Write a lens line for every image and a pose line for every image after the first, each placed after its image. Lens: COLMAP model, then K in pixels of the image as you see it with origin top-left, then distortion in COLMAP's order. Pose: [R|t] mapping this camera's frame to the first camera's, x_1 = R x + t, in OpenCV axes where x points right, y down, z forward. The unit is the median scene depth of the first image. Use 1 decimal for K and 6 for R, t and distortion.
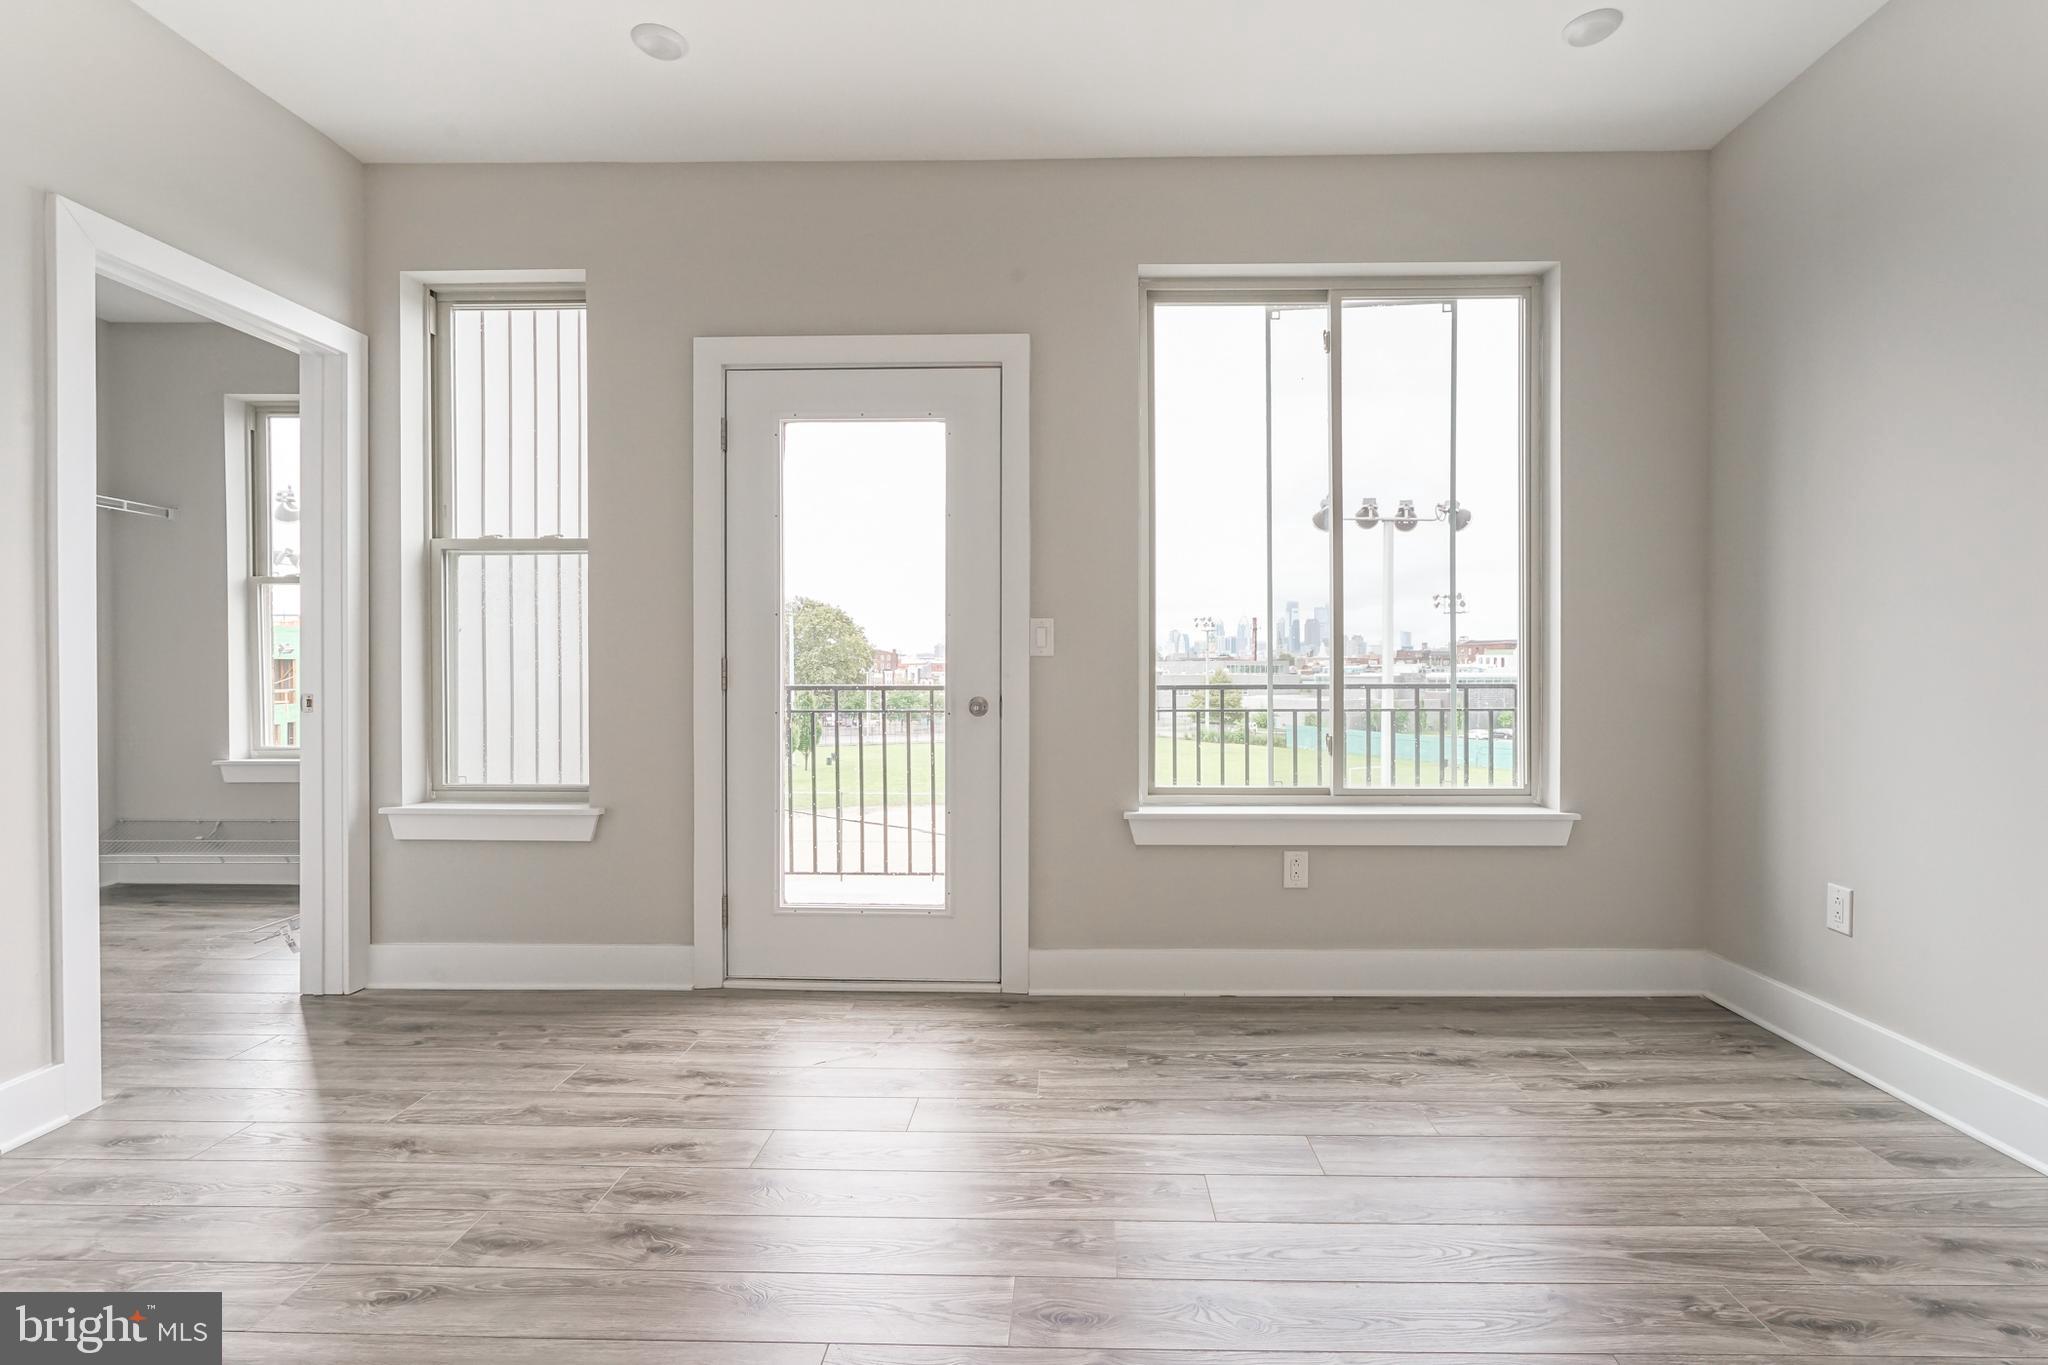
lens RADIAL K [[941.9, 0, 1061.7], [0, 941.9, 676.4], [0, 0, 1]] dist [-0.009256, 0.003262]
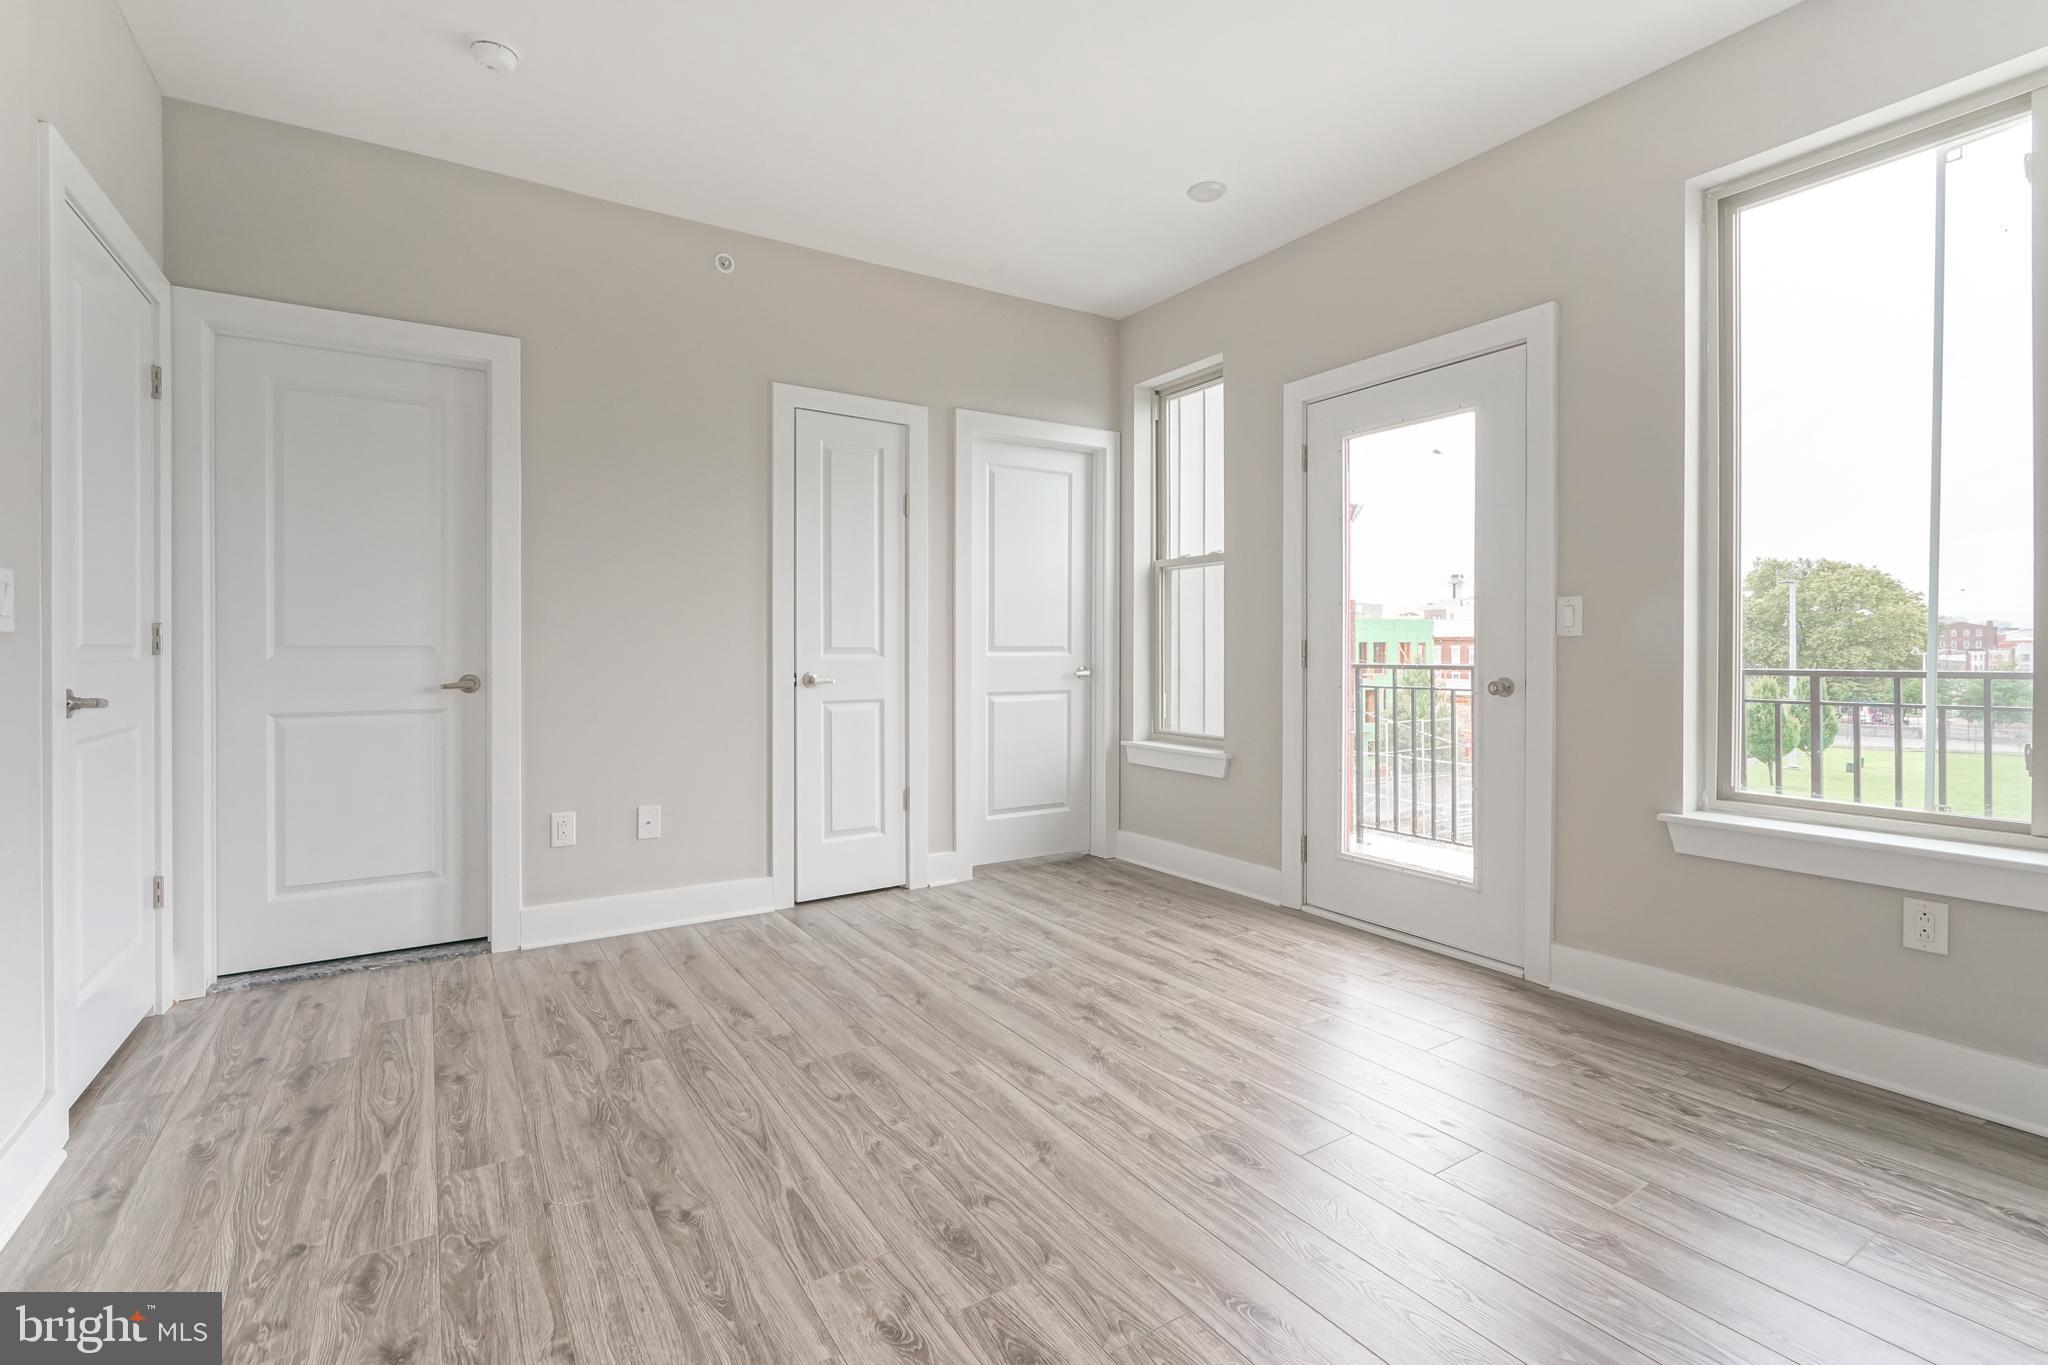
lens RADIAL K [[941.9, 0, 1023.8], [0, 941.9, 658.1], [0, 0, 1]] dist [-0.009256, 0.003262]
pose [[0.553758, 0.007090, -0.832647, 0.461188], [-0.005596, 0.999973, 0.004794, -0.001280], [0.832659, 0.002005, 0.553783, 0.019264]]
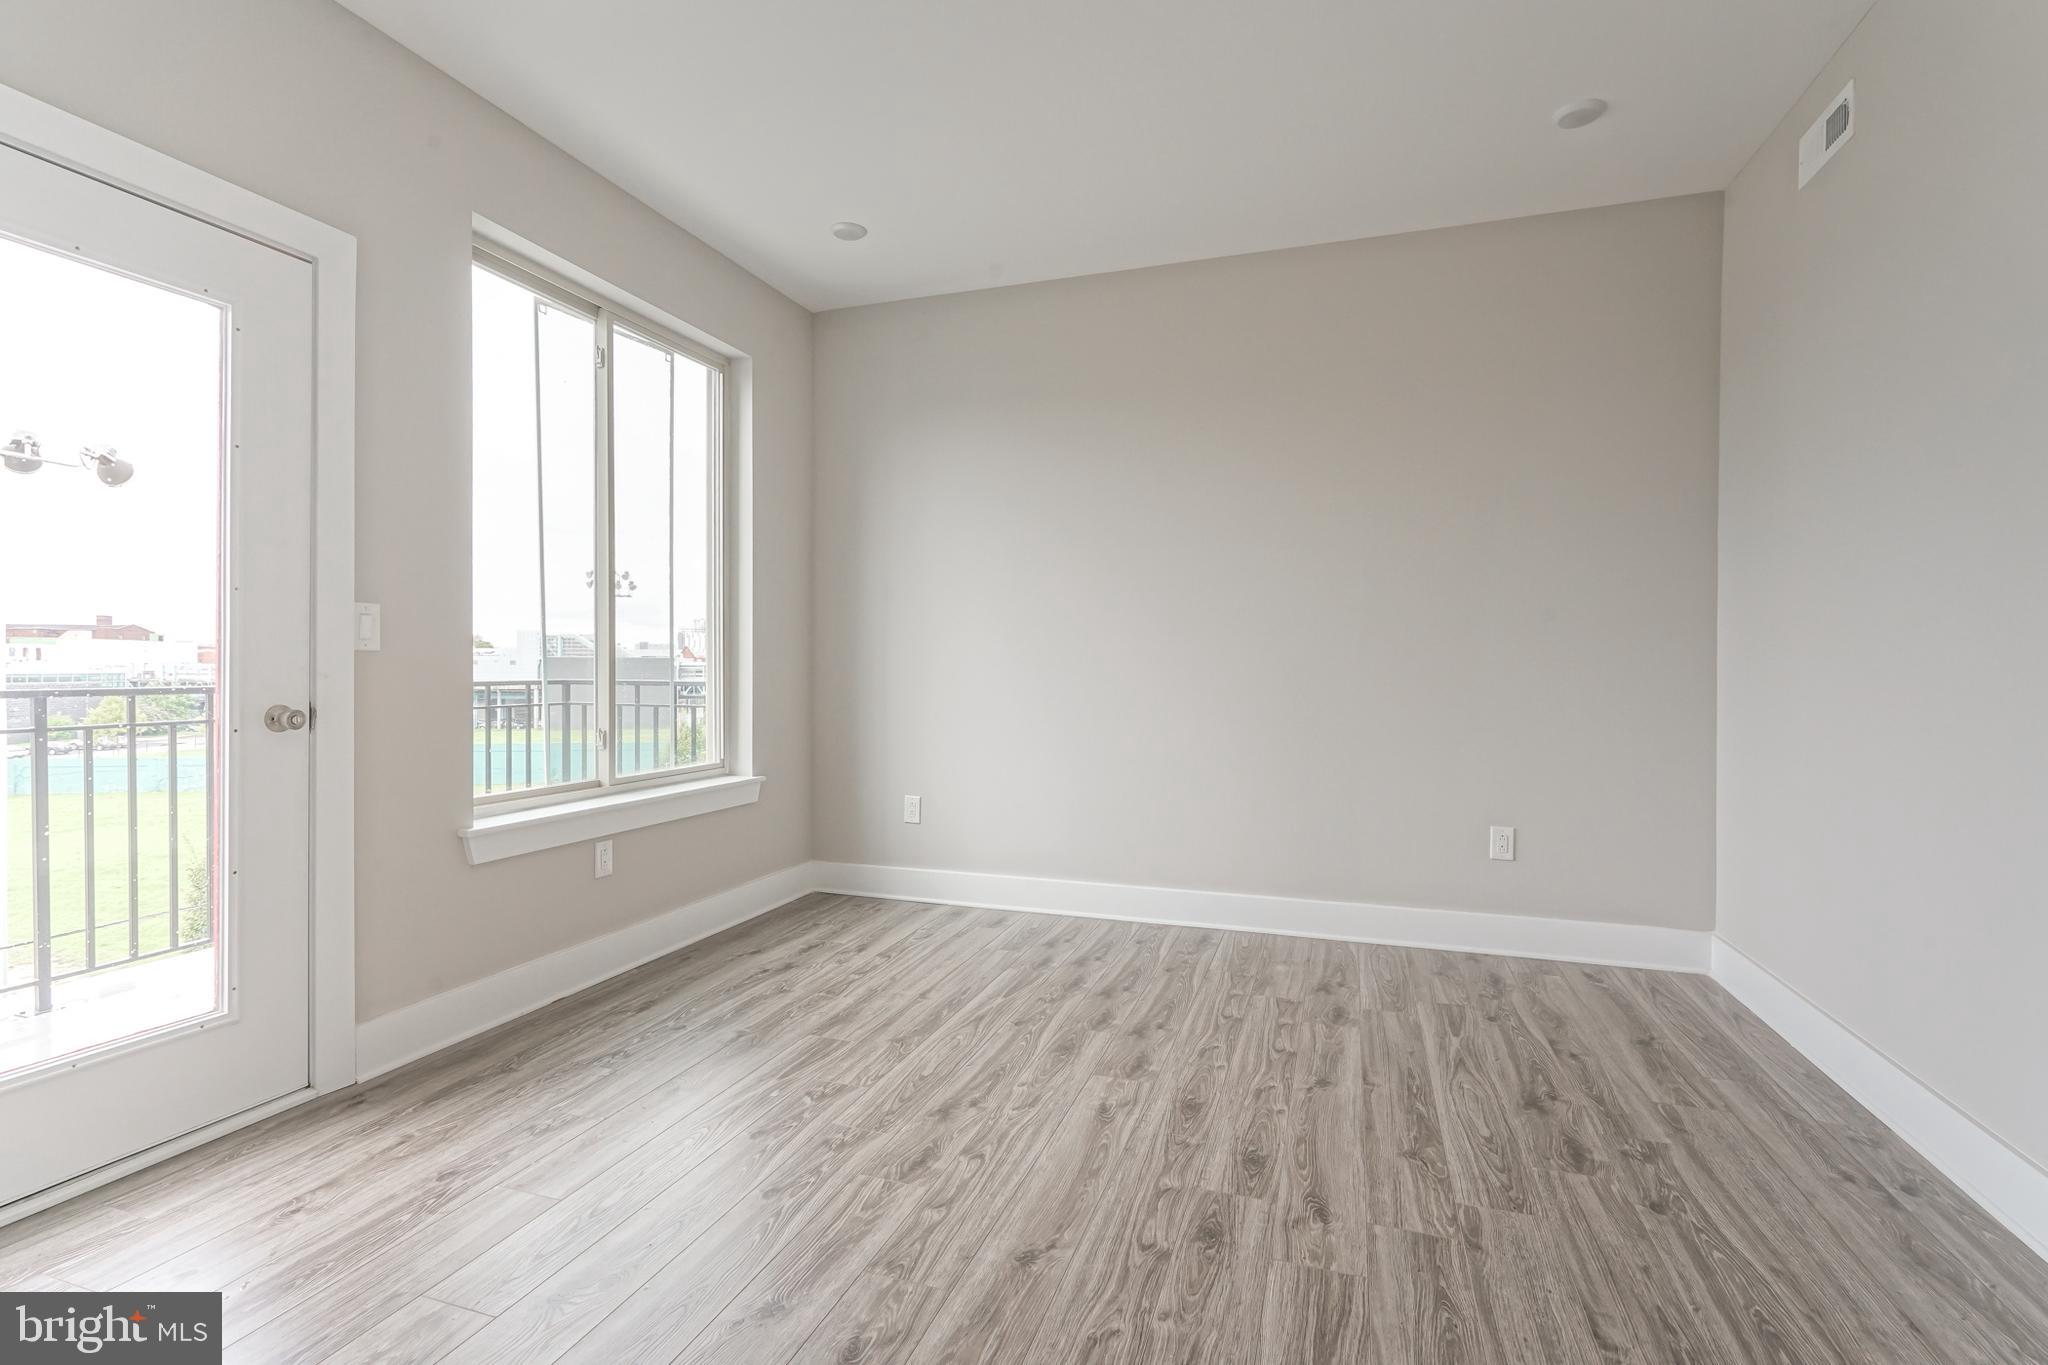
lens RADIAL K [[941.9, 0, 1041.8], [0, 941.9, 677.4], [0, 0, 1]] dist [-0.009256, 0.003262]
pose [[0.295390, -0.008463, 0.955339, -0.602010], [0.002629, 0.999964, 0.008045, -0.003923], [-0.955373, 0.000135, 0.295402, 0.223495]]
